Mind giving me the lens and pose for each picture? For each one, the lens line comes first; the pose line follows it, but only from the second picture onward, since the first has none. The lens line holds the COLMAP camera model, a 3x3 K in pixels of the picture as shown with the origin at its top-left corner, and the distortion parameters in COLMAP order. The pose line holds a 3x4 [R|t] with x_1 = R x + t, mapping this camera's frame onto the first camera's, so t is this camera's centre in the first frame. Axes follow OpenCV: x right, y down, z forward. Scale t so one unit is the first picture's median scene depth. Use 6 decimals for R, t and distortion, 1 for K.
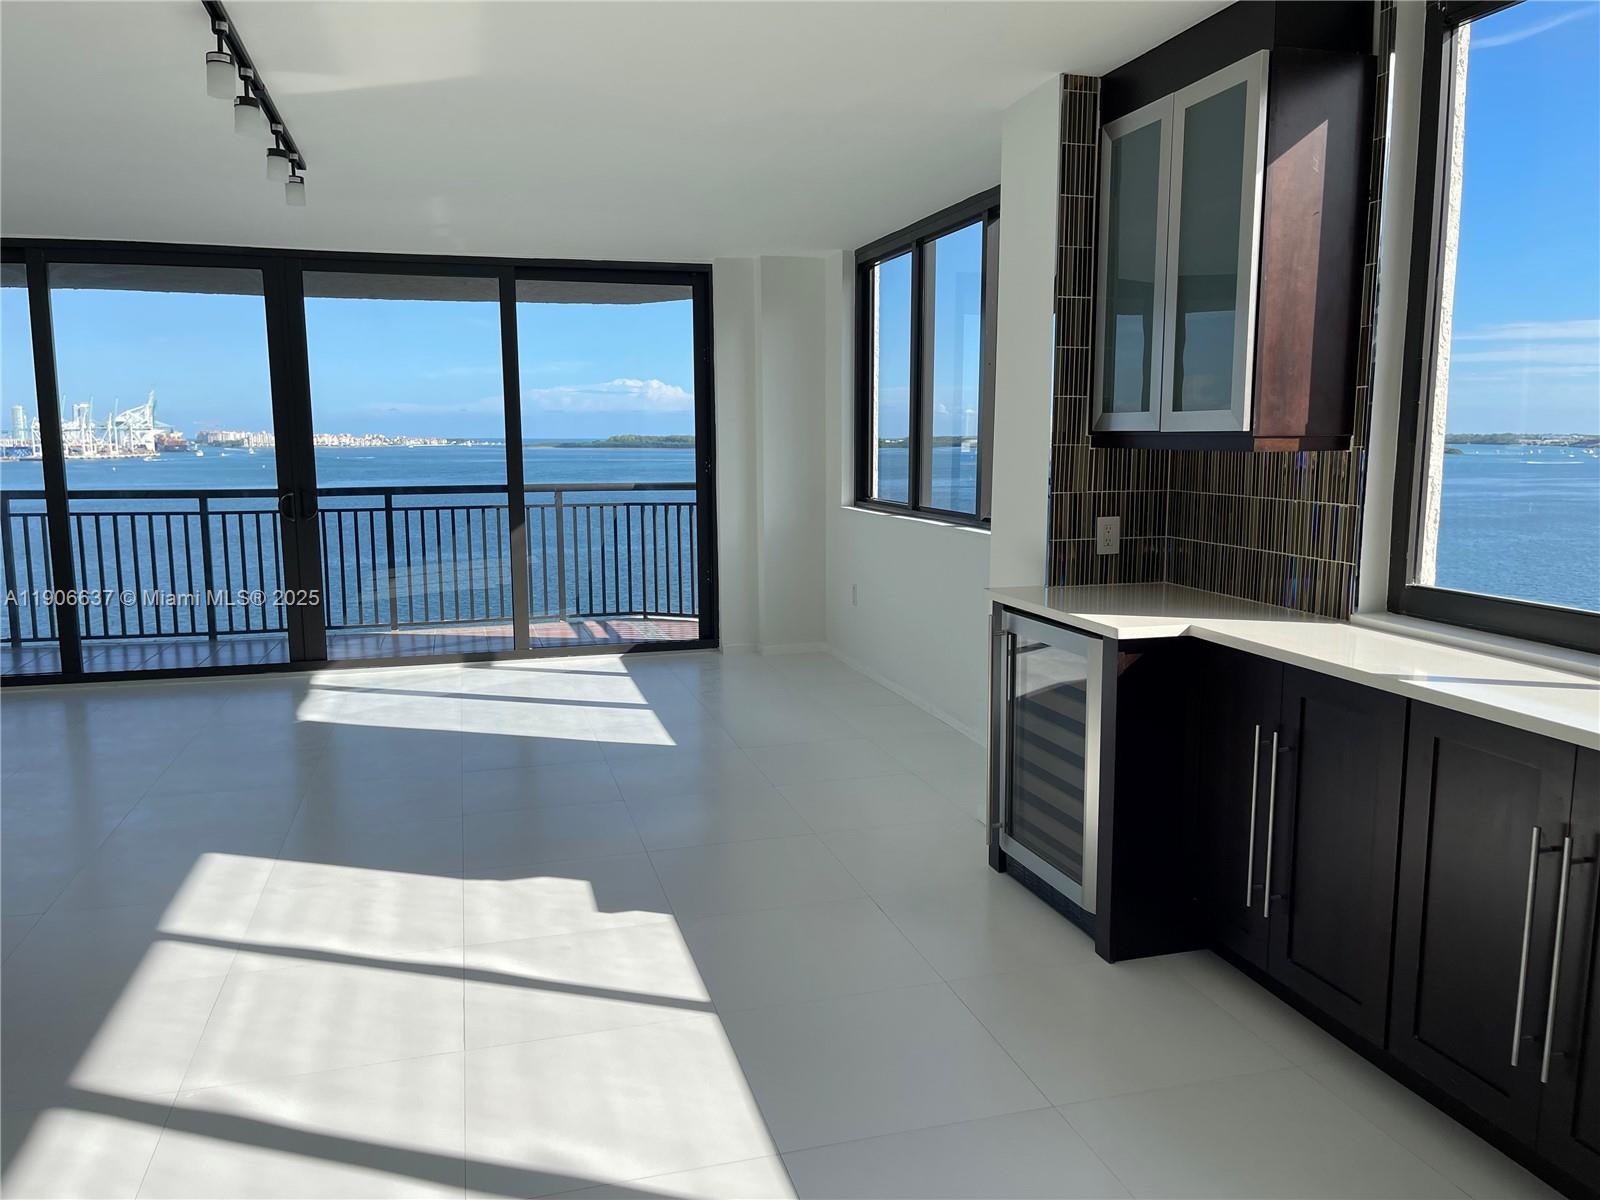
lens RADIAL K [[1203.4, 0, 801.3], [0, 1203.4, 608.8], [0, 0, 1]] dist [0.058893, -0.065954]
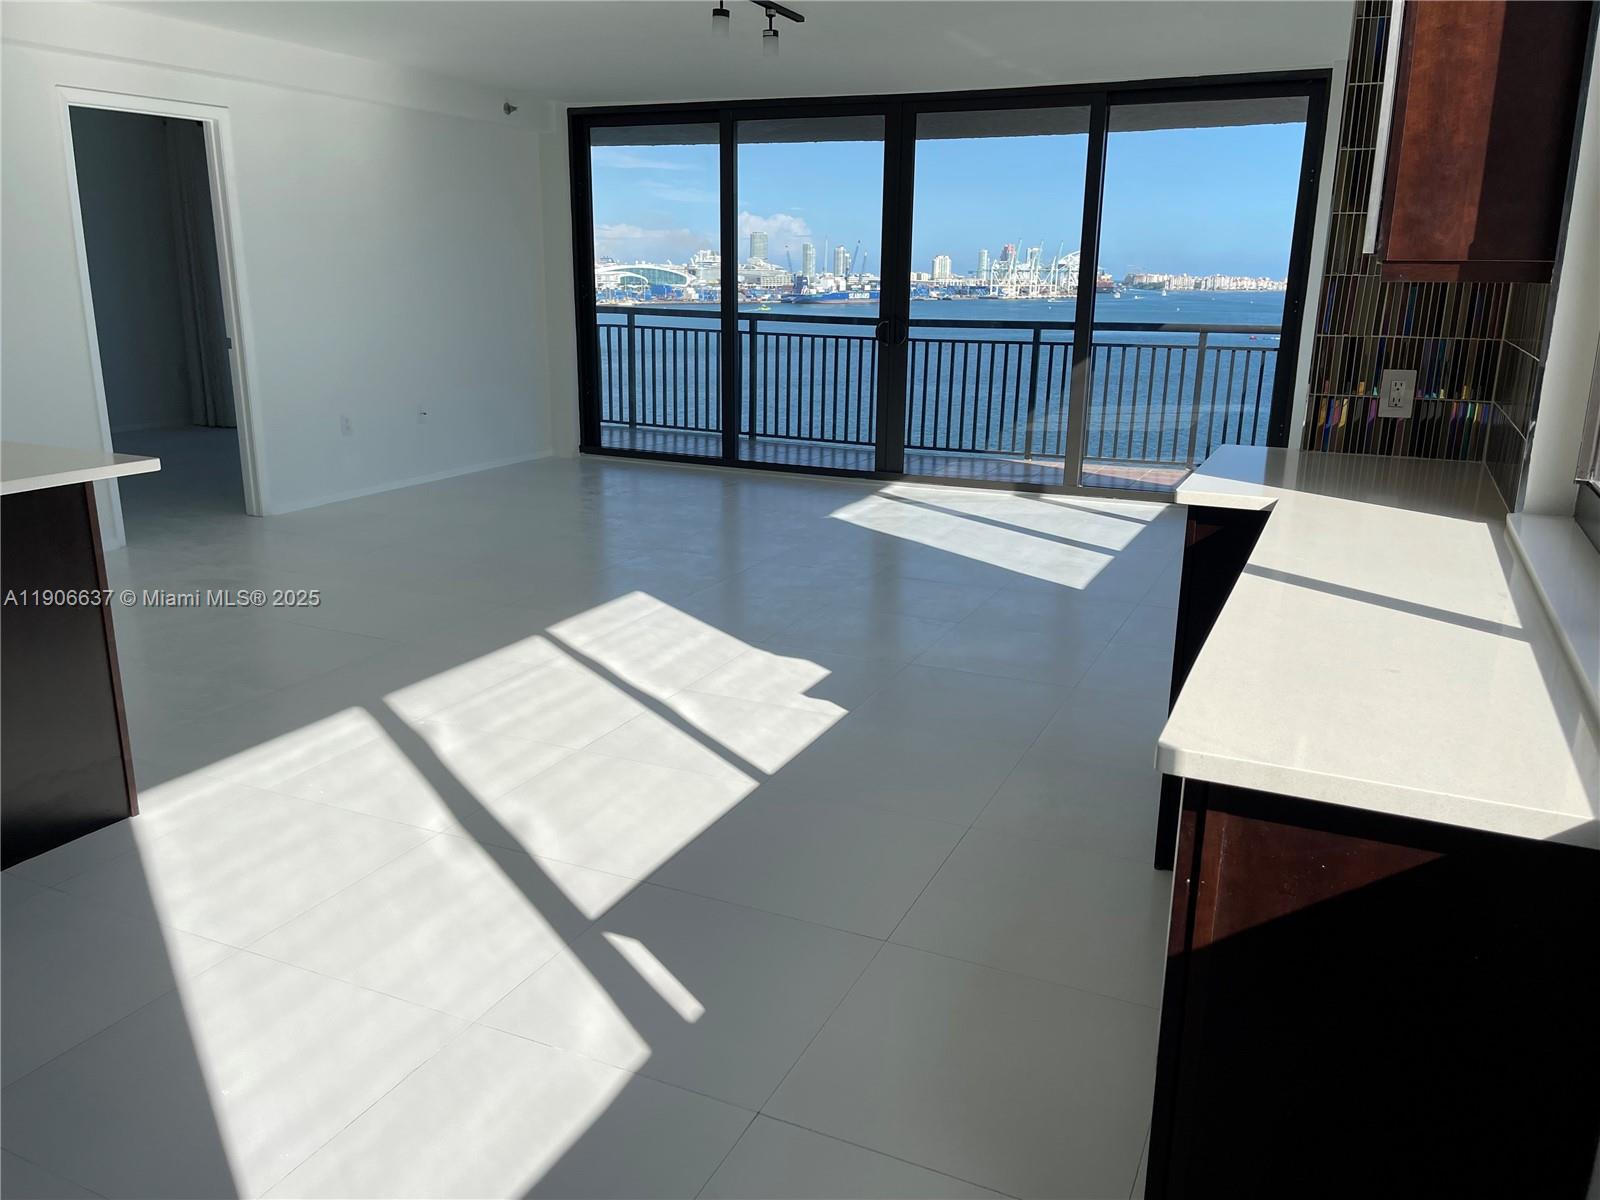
lens RADIAL K [[1203.7, 0, 803.0], [0, 1203.7, 593.1], [0, 0, 1]] dist [0.085383, -0.112377]
pose [[0.757940, 0.179537, -0.627131, 0.484099], [-0.109361, 0.982745, 0.149172, -0.009431], [0.643092, -0.044480, 0.764496, 0.134167]]
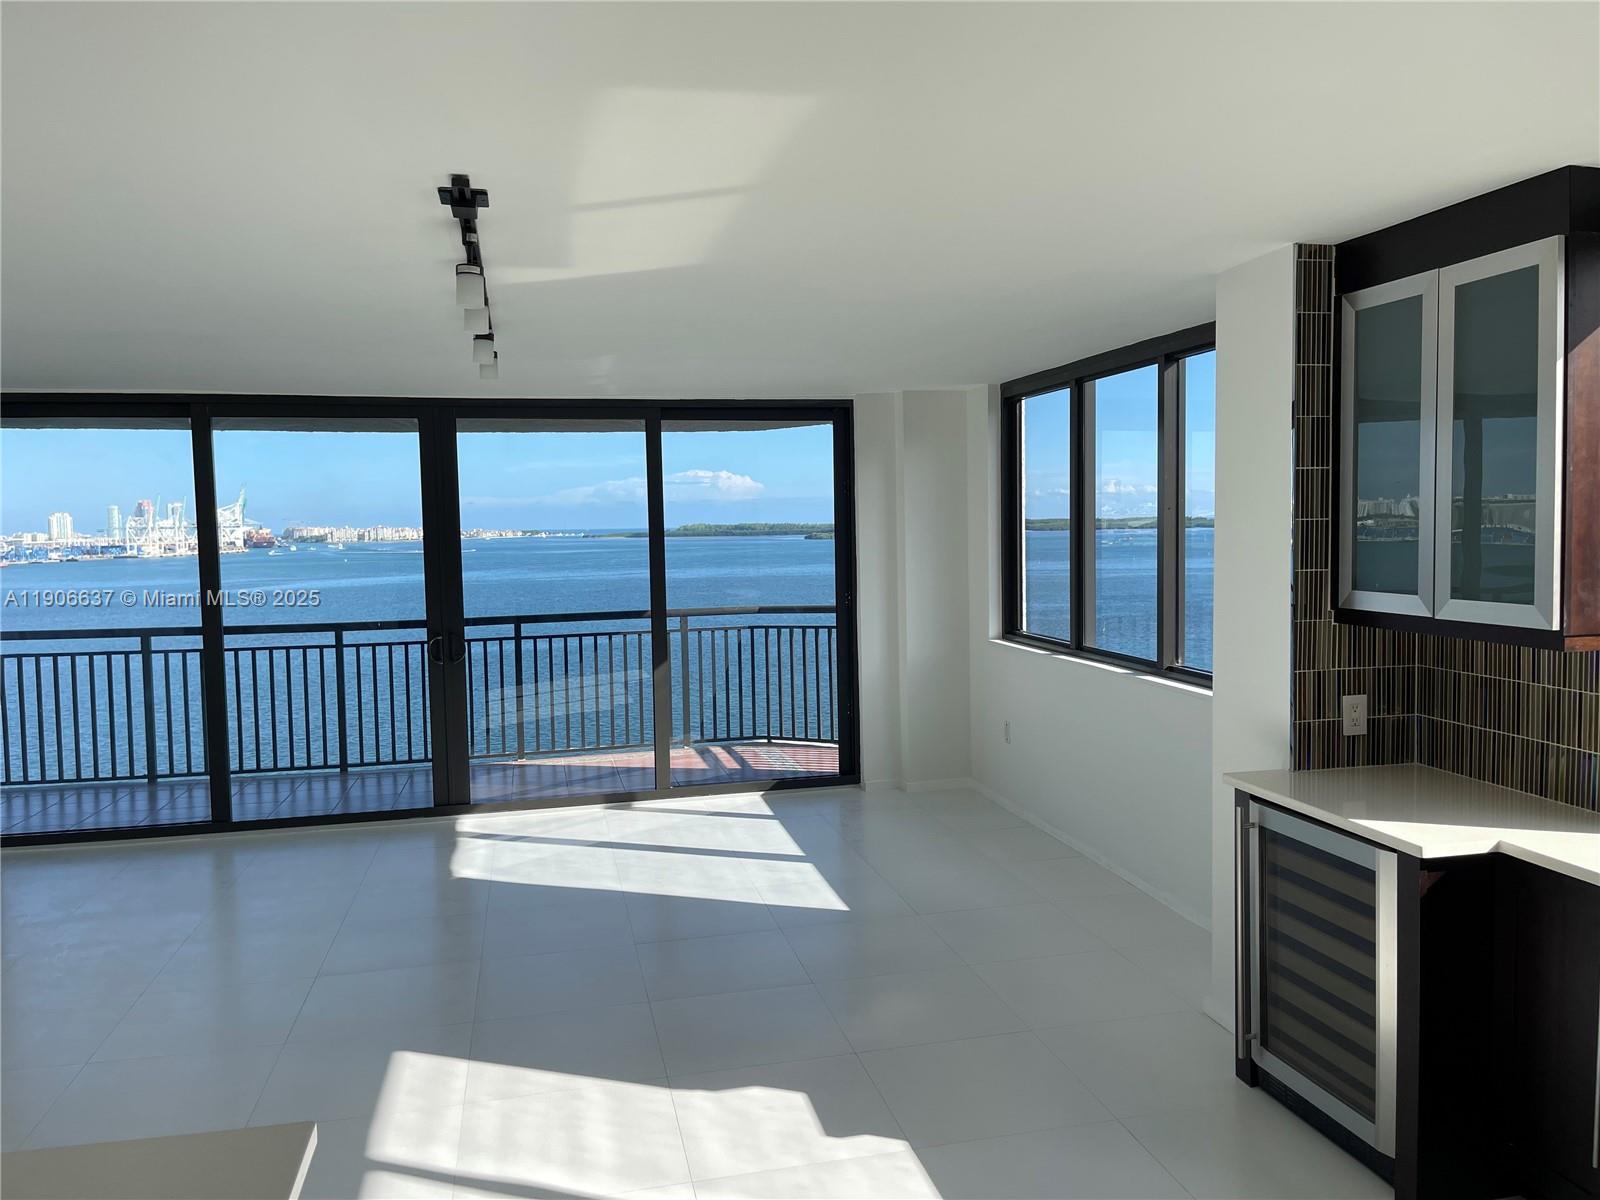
lens RADIAL K [[1201.1, 0, 811.5], [0, 1201.1, 597.9], [0, 0, 1]] dist [0.057785, -0.058942]
pose [[0.998801, -0.013265, -0.047118, -0.120243], [0.009502, 0.996813, -0.079203, -0.080728], [0.048019, 0.078660, 0.995744, 0.039645]]
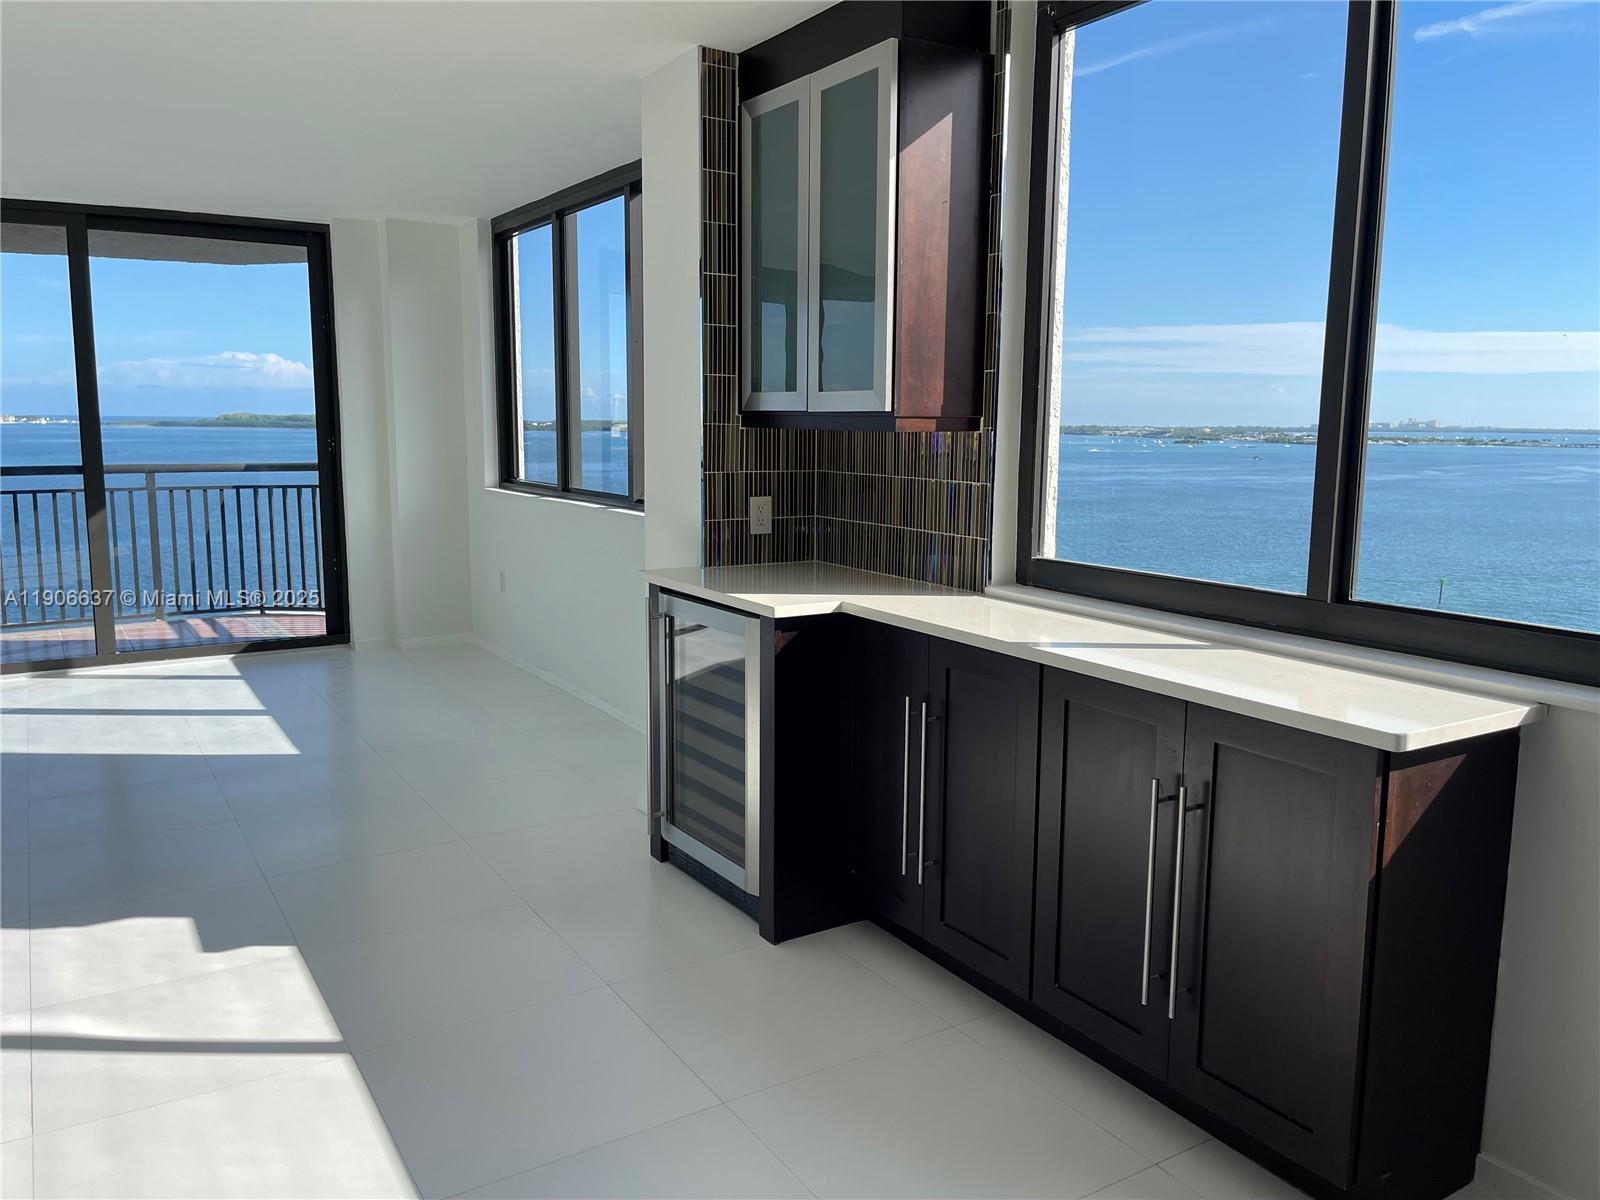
lens RADIAL K [[1200.2, 0, 805.5], [0, 1200.2, 590.0], [0, 0, 1]] dist [0.082765, -0.118046]
pose [[0.958336, -0.027194, 0.284346, 0.004644], [0.028047, 0.999606, 0.001072, 0.001363], [-0.284263, 0.006948, 0.958721, 0.034643]]
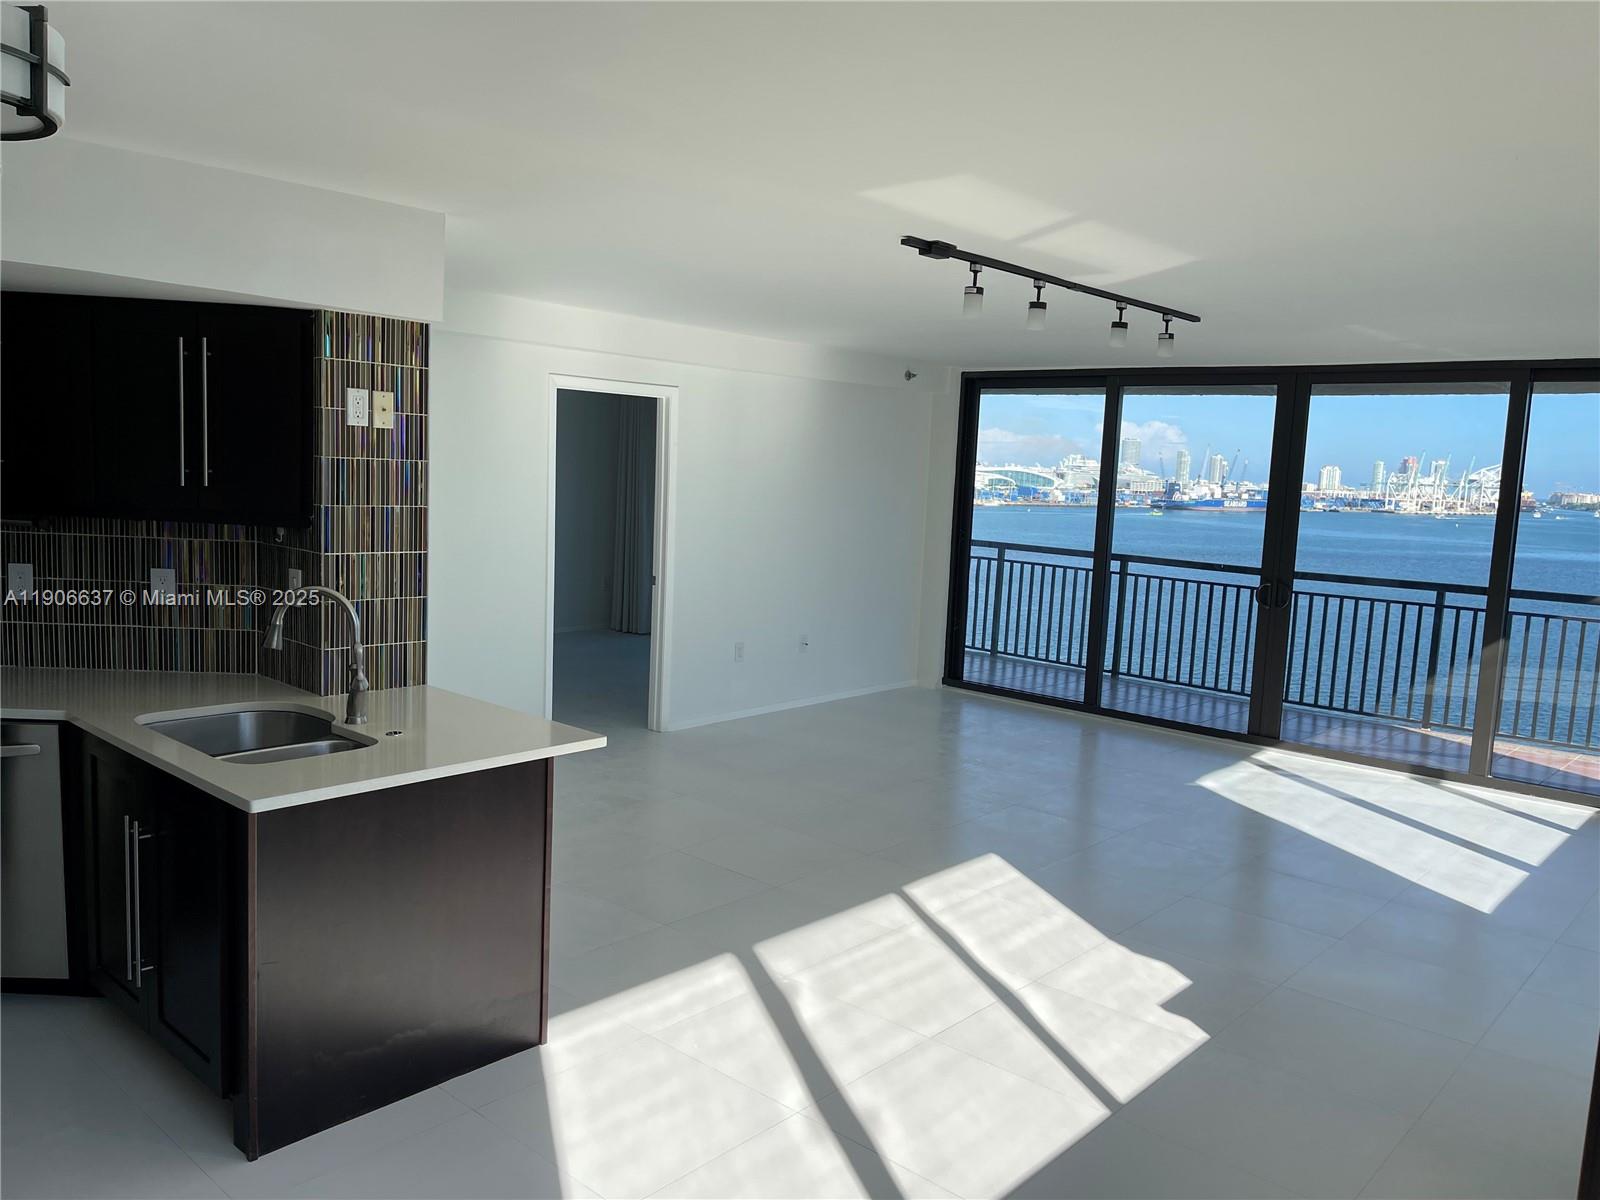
lens RADIAL K [[1203.4, 0, 801.3], [0, 1203.4, 608.8], [0, 0, 1]] dist [0.058893, -0.065954]
pose [[0.532027, 0.127283, -0.837106, 0.492810], [-0.165921, 0.985142, 0.044341, -0.090238], [0.830312, 0.115303, 0.545241, 0.087505]]
